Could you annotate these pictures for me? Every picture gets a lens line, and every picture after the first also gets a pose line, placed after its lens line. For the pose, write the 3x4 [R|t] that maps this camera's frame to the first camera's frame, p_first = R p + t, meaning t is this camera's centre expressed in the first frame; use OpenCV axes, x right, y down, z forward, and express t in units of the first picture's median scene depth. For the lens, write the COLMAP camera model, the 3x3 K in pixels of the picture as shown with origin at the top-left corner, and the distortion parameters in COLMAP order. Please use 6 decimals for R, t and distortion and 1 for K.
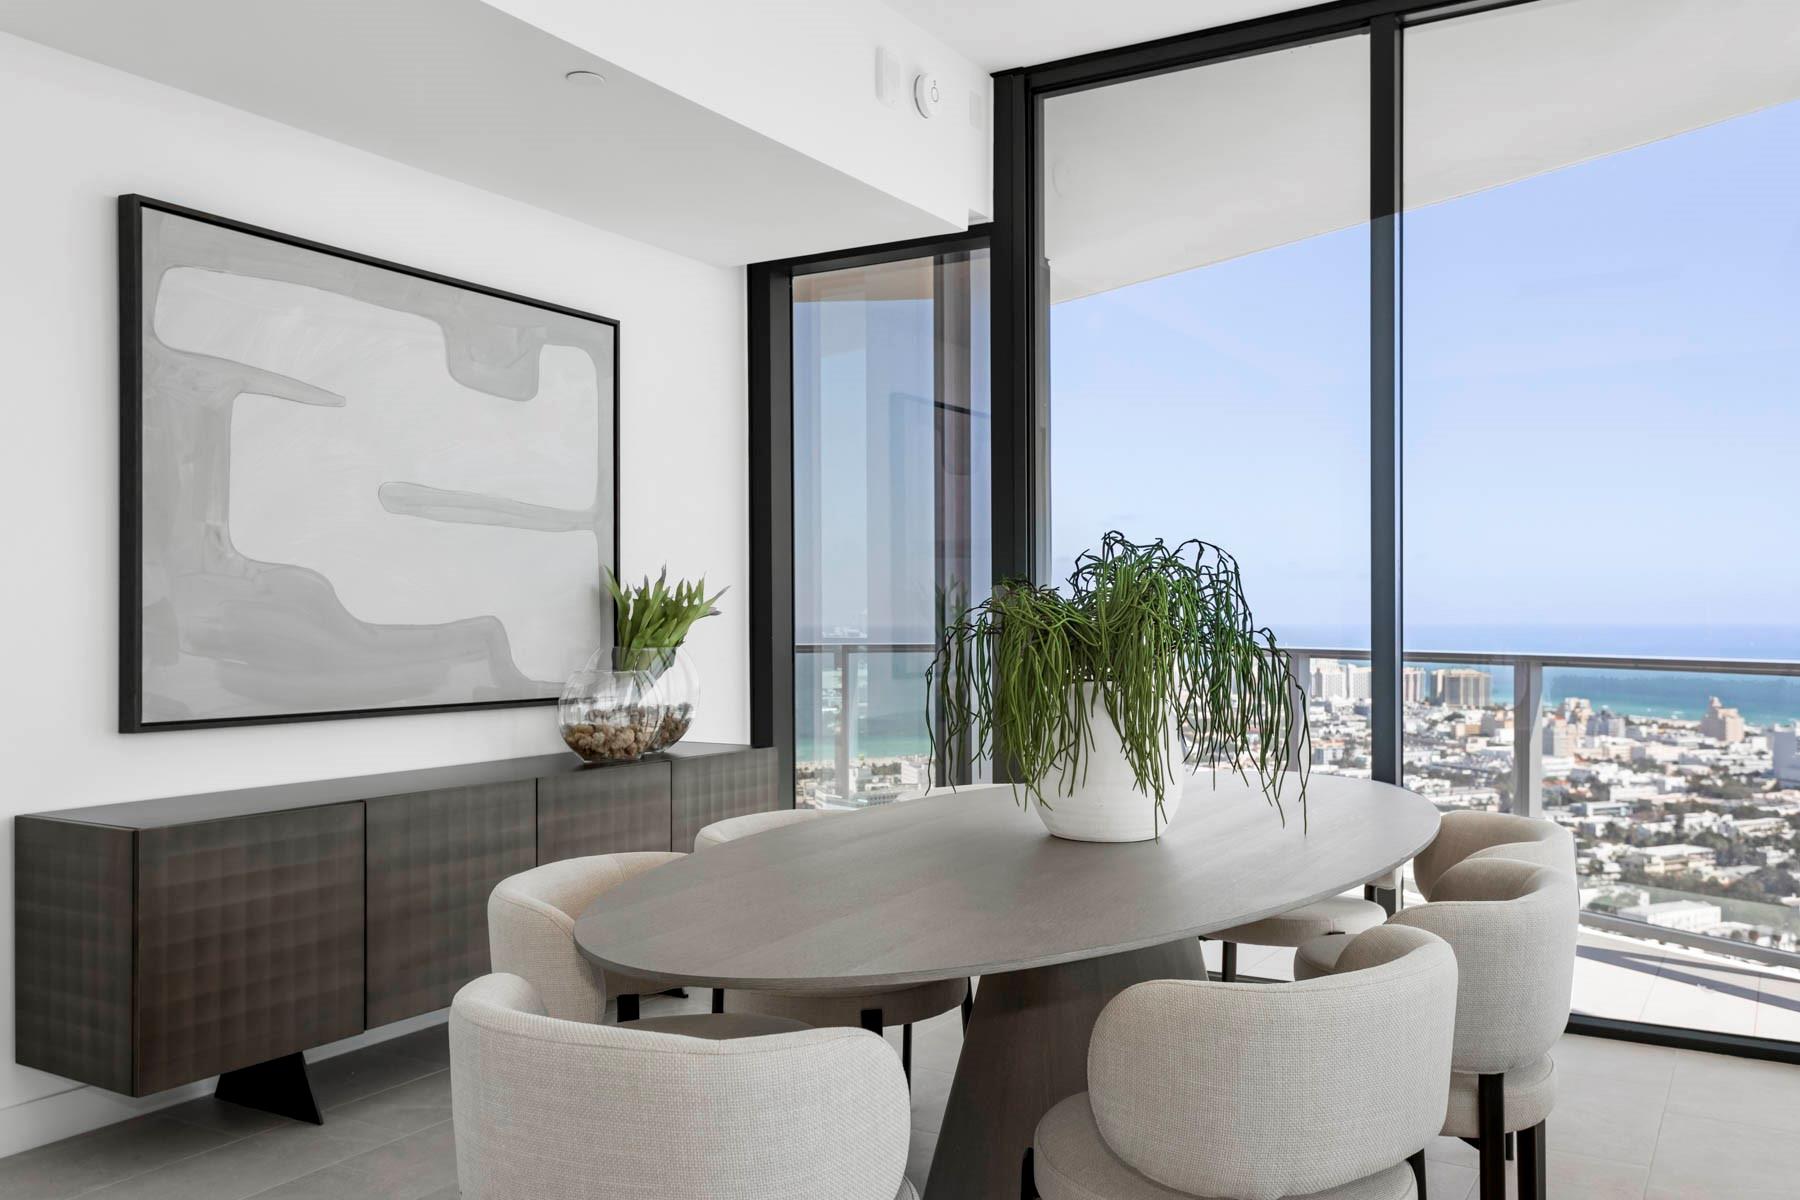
lens RADIAL K [[1451.4, 0, 904.2], [0, 1451.4, 618.6], [0, 0, 1]] dist [0.001297, -0.000619]
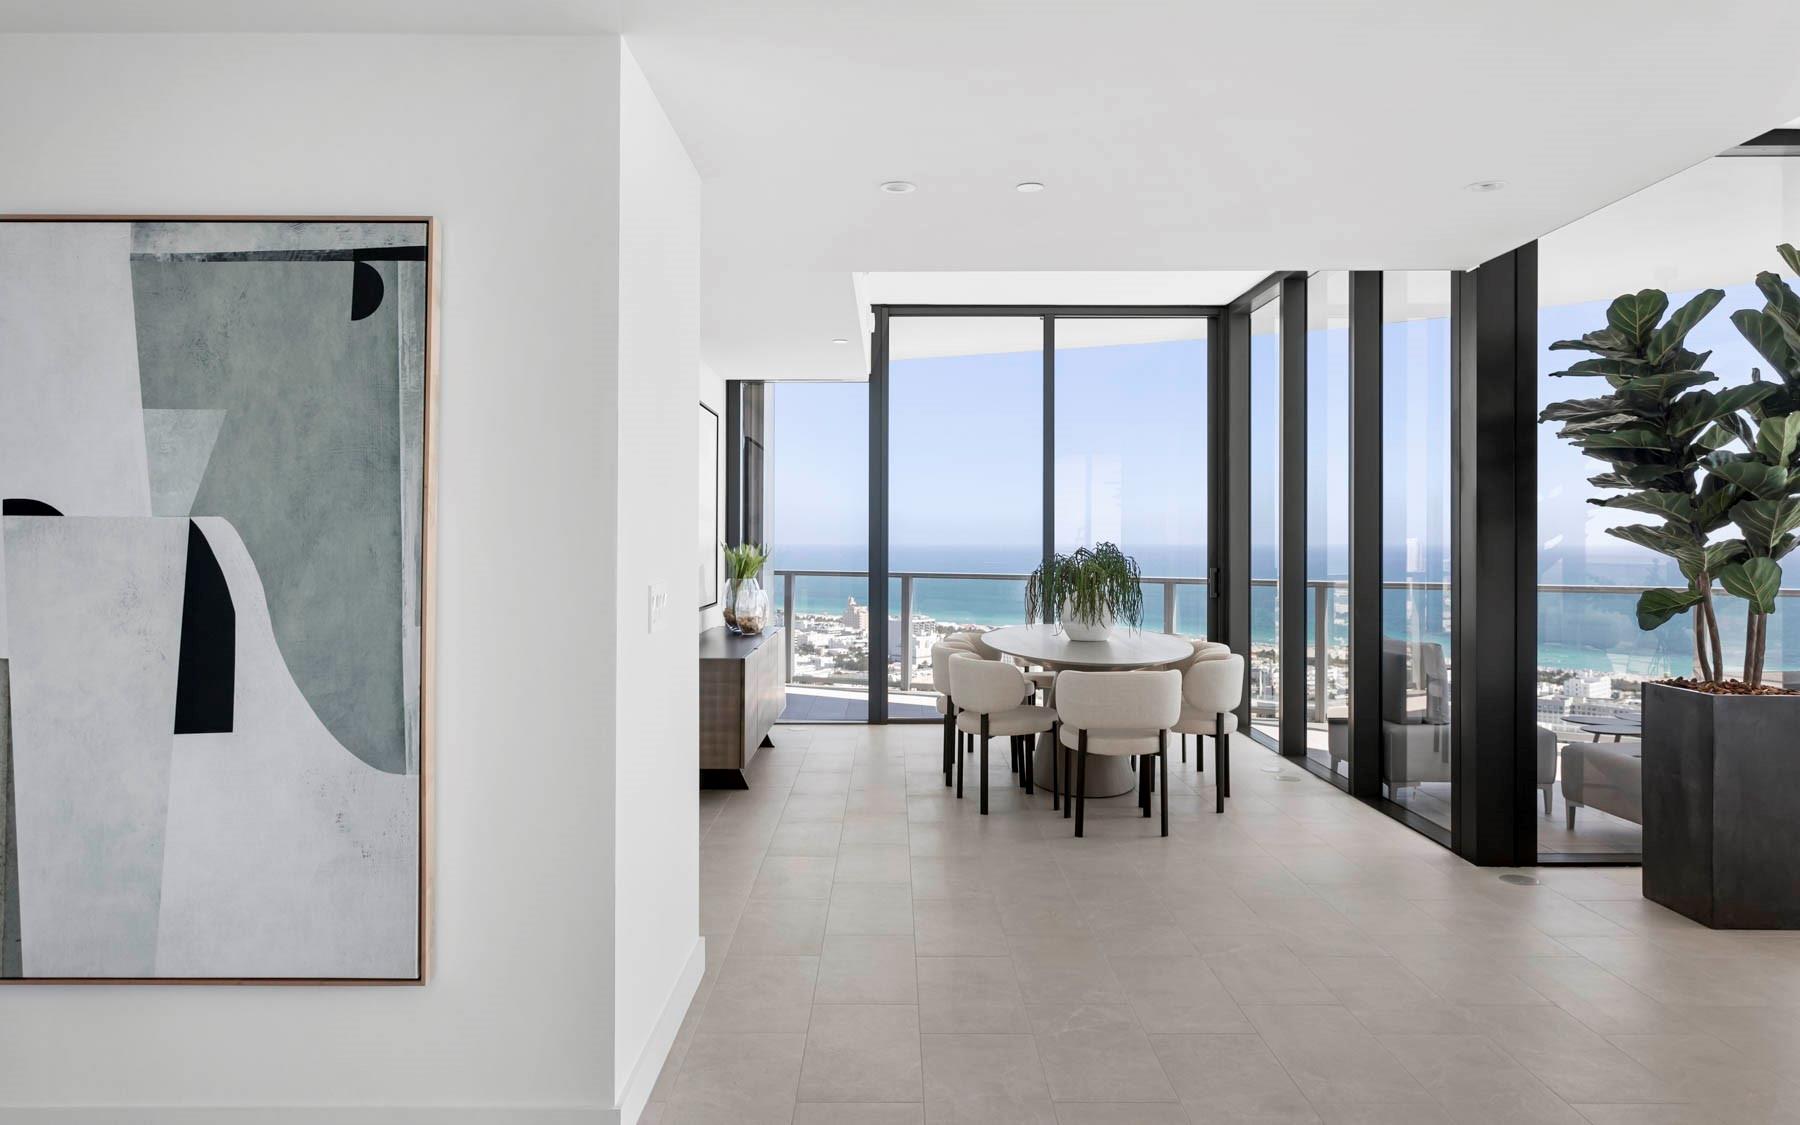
lens RADIAL K [[1225.5, 0, 882.6], [0, 1225.5, 529.1], [0, 0, 1]] dist [0.002461, 0.002860]
pose [[0.857640, 0.006867, 0.514205, -0.613547], [-0.002901, 0.999960, -0.008516, -0.023984], [-0.514243, 0.005812, 0.857625, -0.390630]]
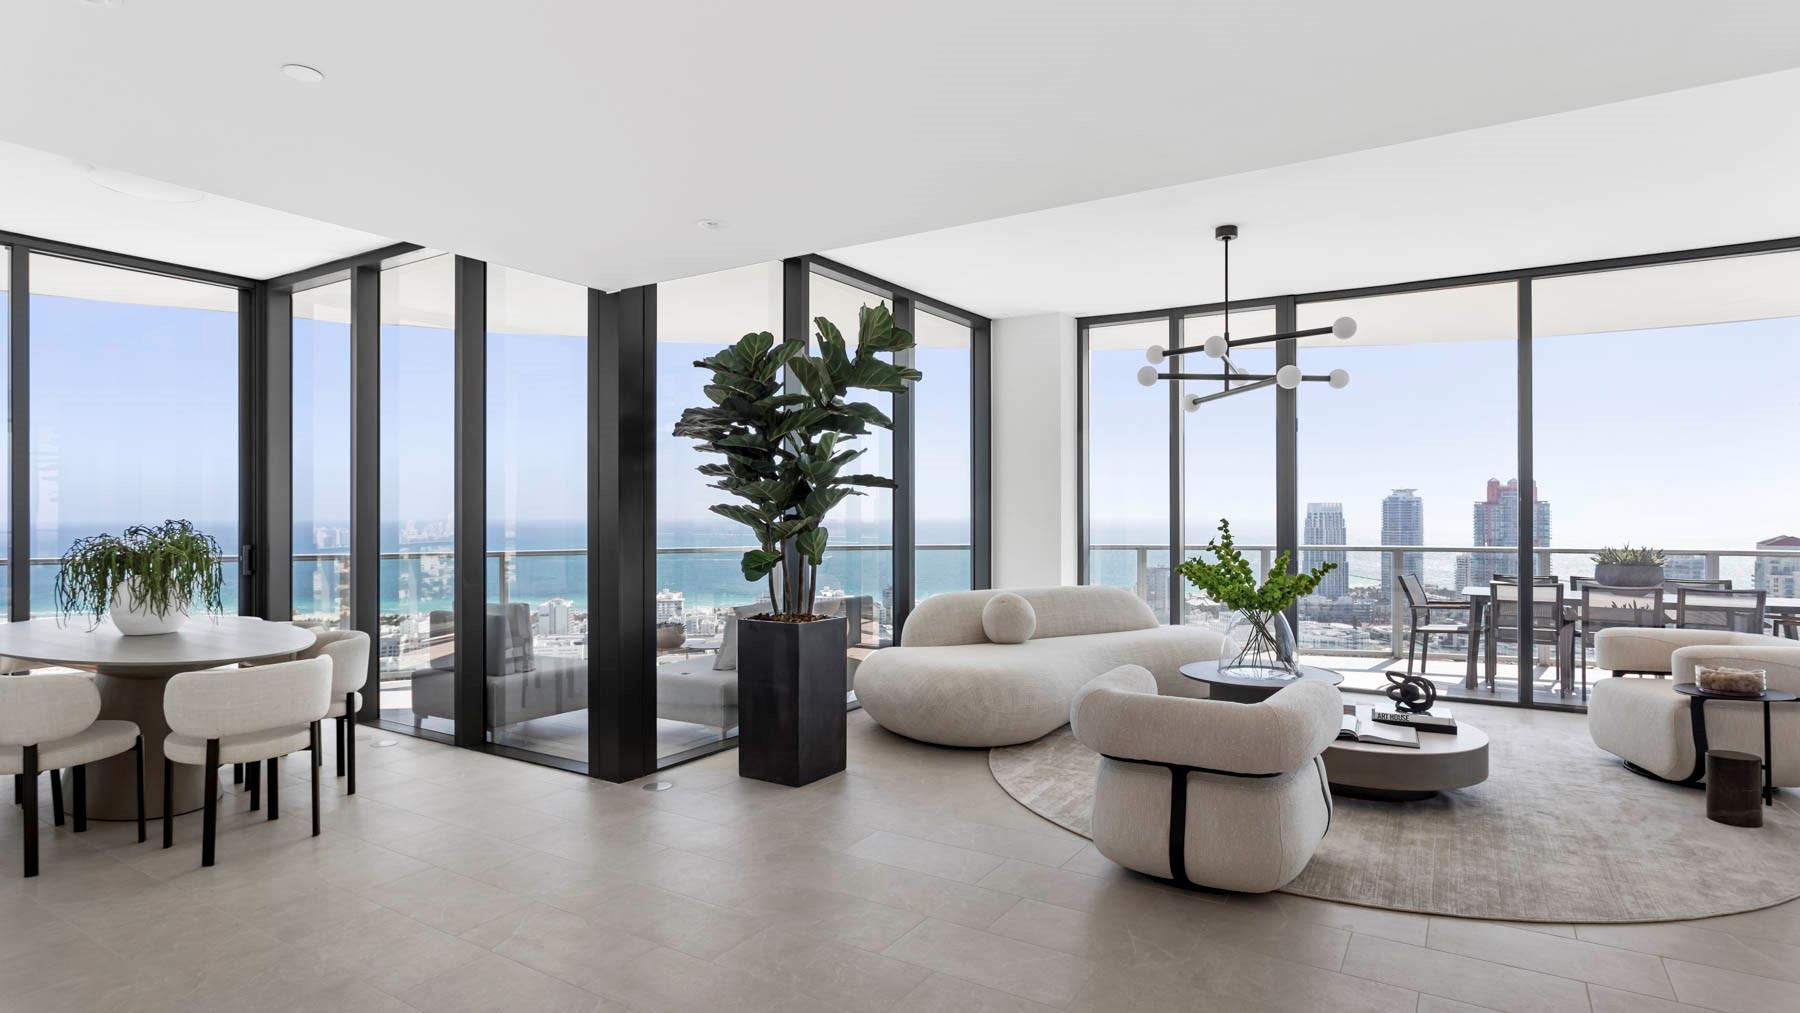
lens RADIAL K [[930.4, 0, 917.7], [0, 930.4, 509.3], [0, 0, 1]] dist [-0.015959, 0.012041]
pose [[0.010321, 0.007076, 0.999922, -0.603321], [0.001933, 0.999973, -0.007097, -0.024209], [-0.999945, 0.002006, 0.010307, -0.164223]]
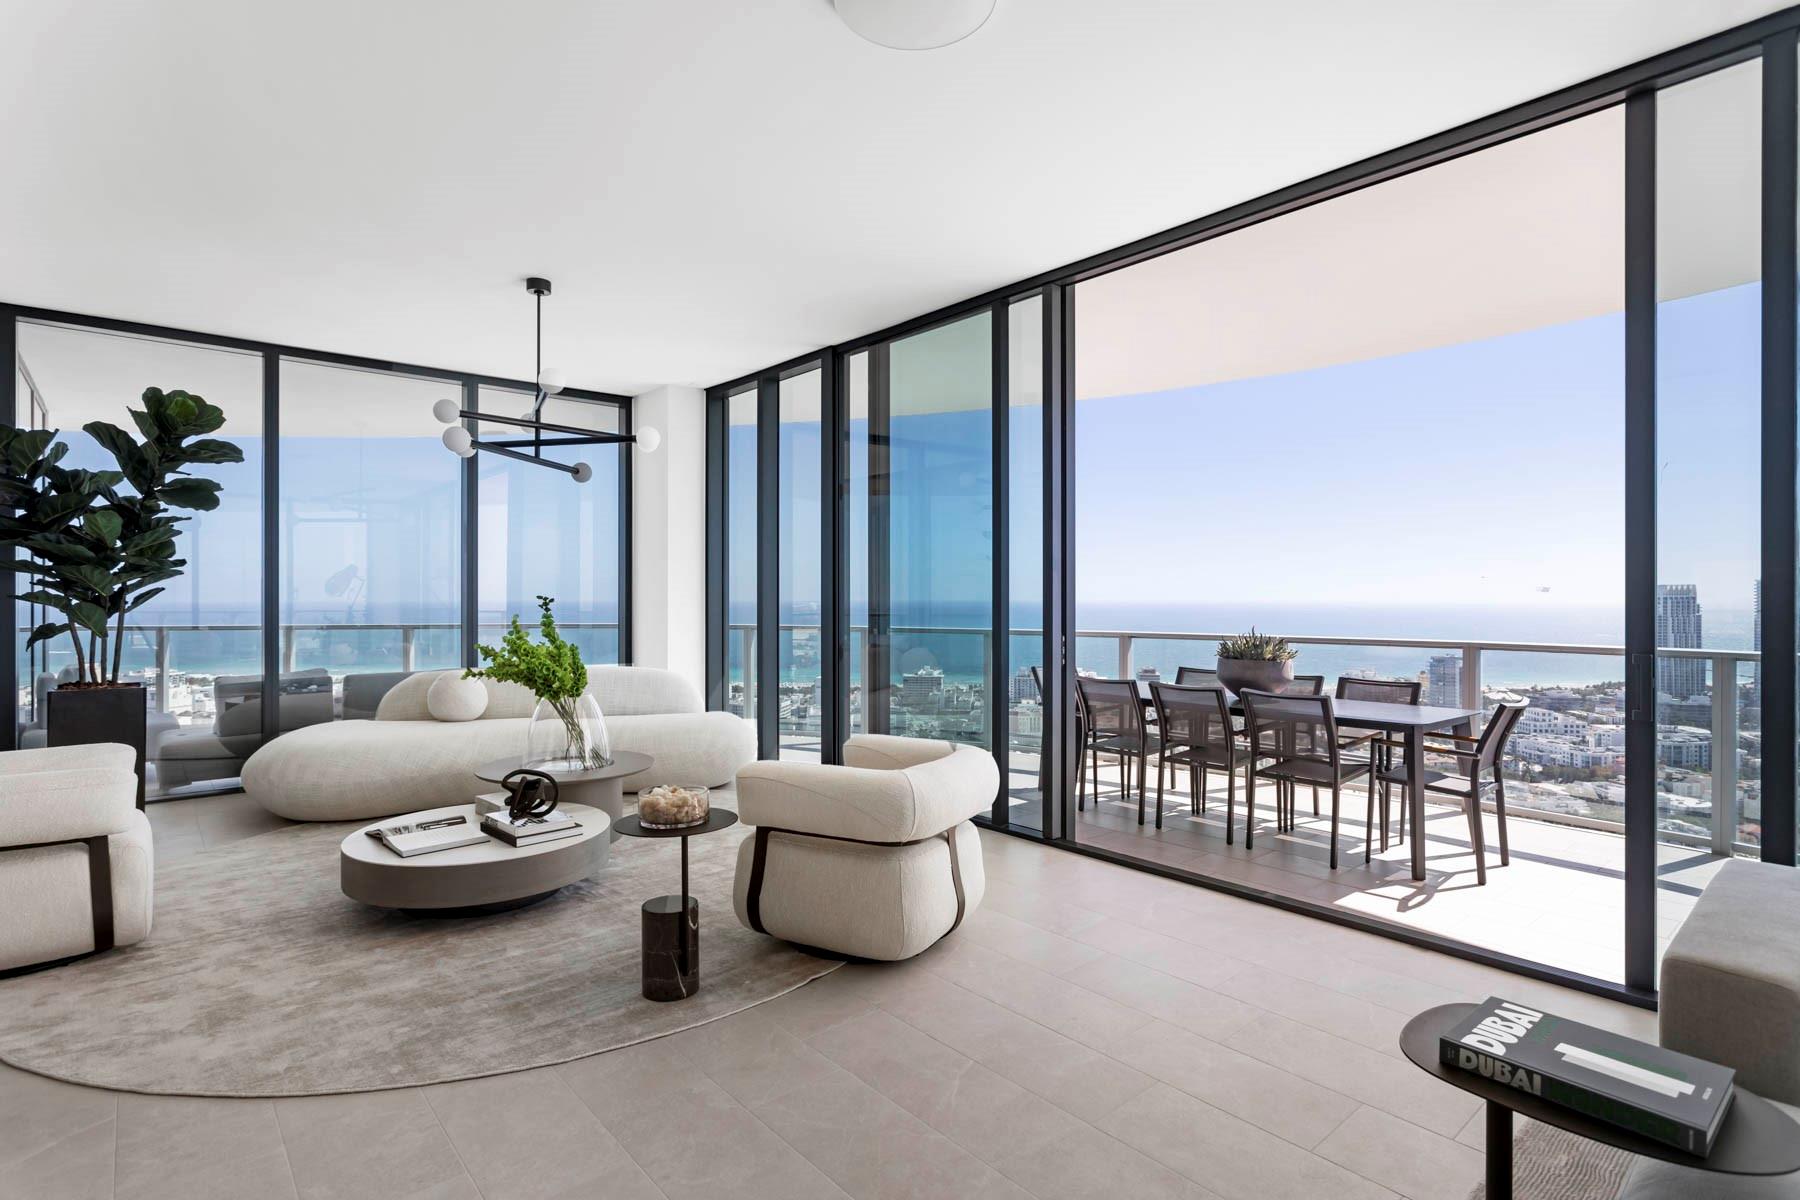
lens RADIAL K [[888.9, 0, 903.1], [0, 888.9, 596.2], [0, 0, 1]] dist [0.001828, 0.000215]
pose [[0.314524, 0.003617, 0.949243, -0.378582], [-0.000526, 0.999993, -0.003636, -0.018113], [-0.949249, 0.000645, 0.314524, -0.937438]]
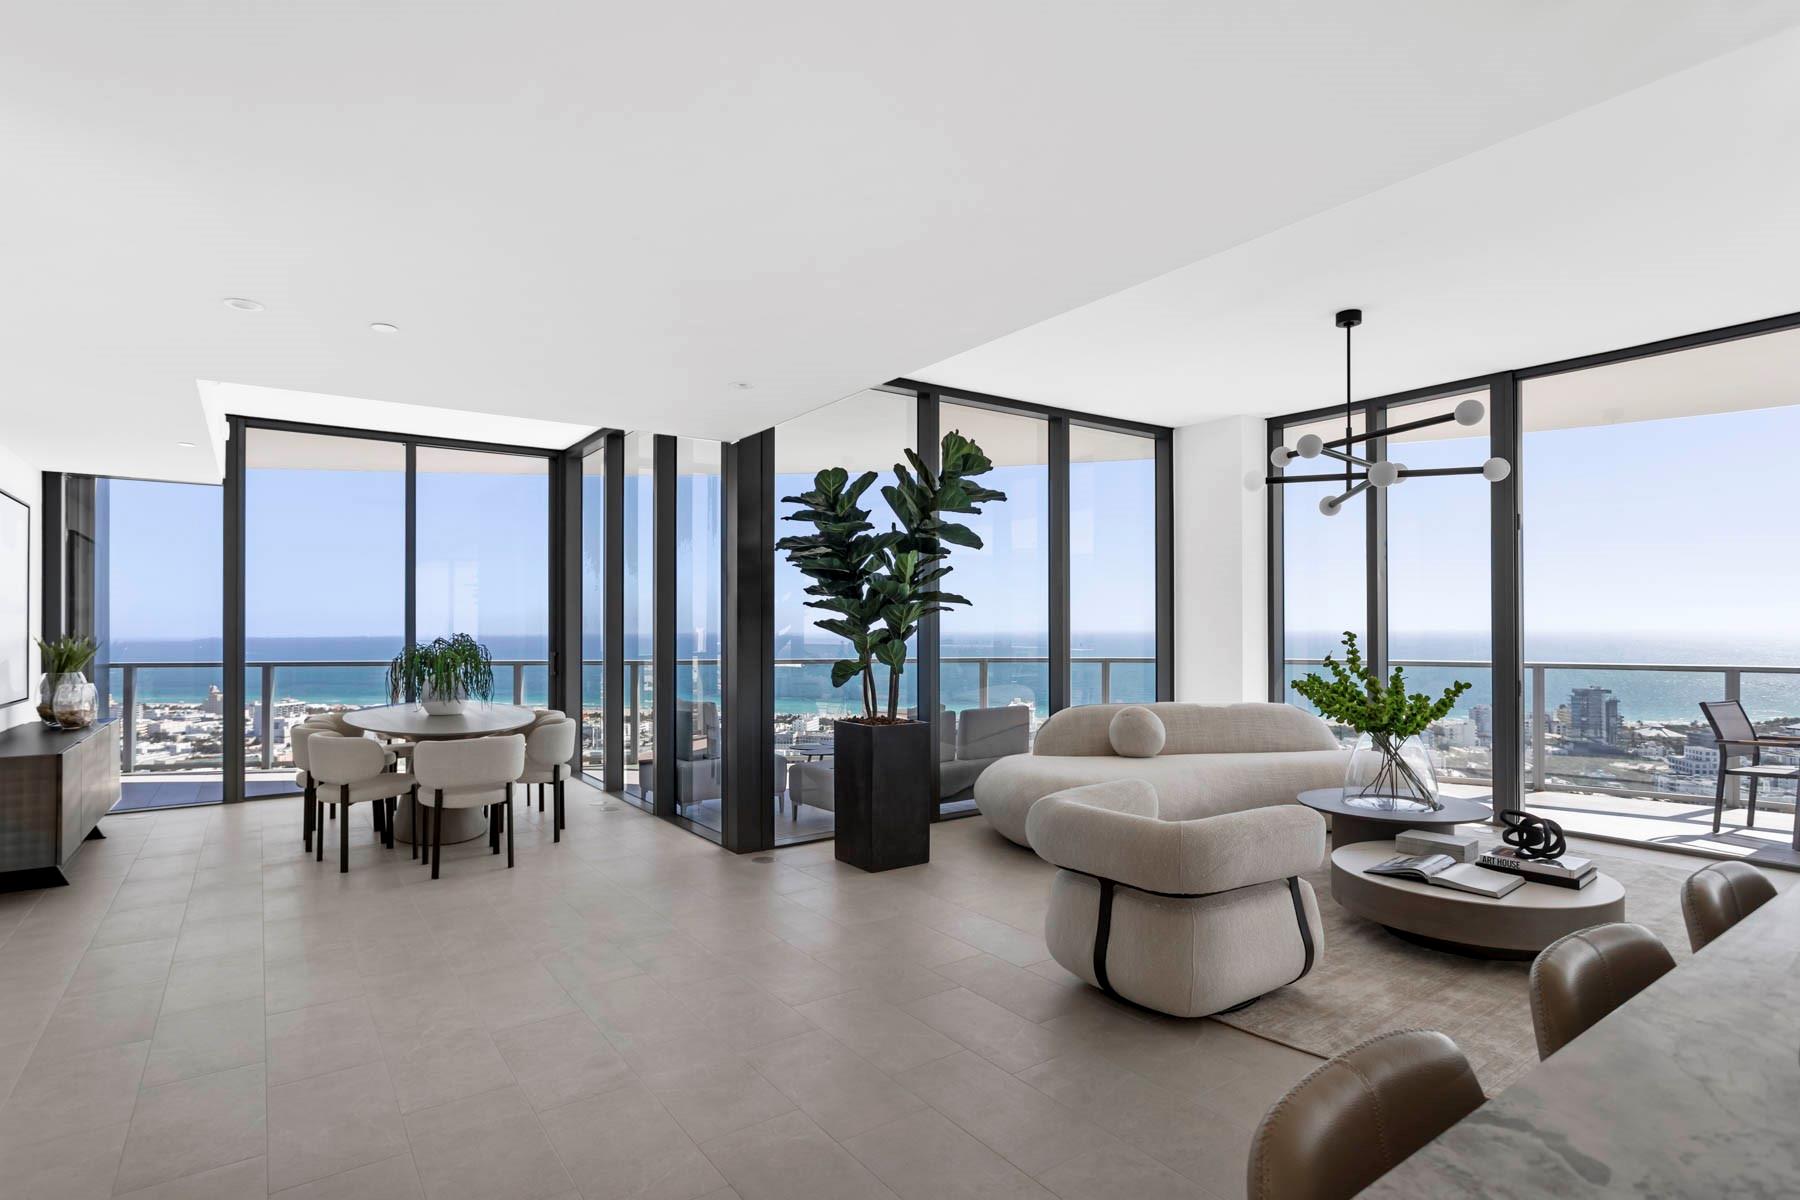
lens RADIAL K [[909.6, 0, 893.3], [0, 909.6, 620.5], [0, 0, 1]] dist [-0.002155, 0.001511]
pose [[0.401838, 0.007736, 0.915678, -0.599549], [0.003661, 0.999943, -0.010055, -0.024210], [-0.915703, 0.007393, 0.401787, -0.384828]]
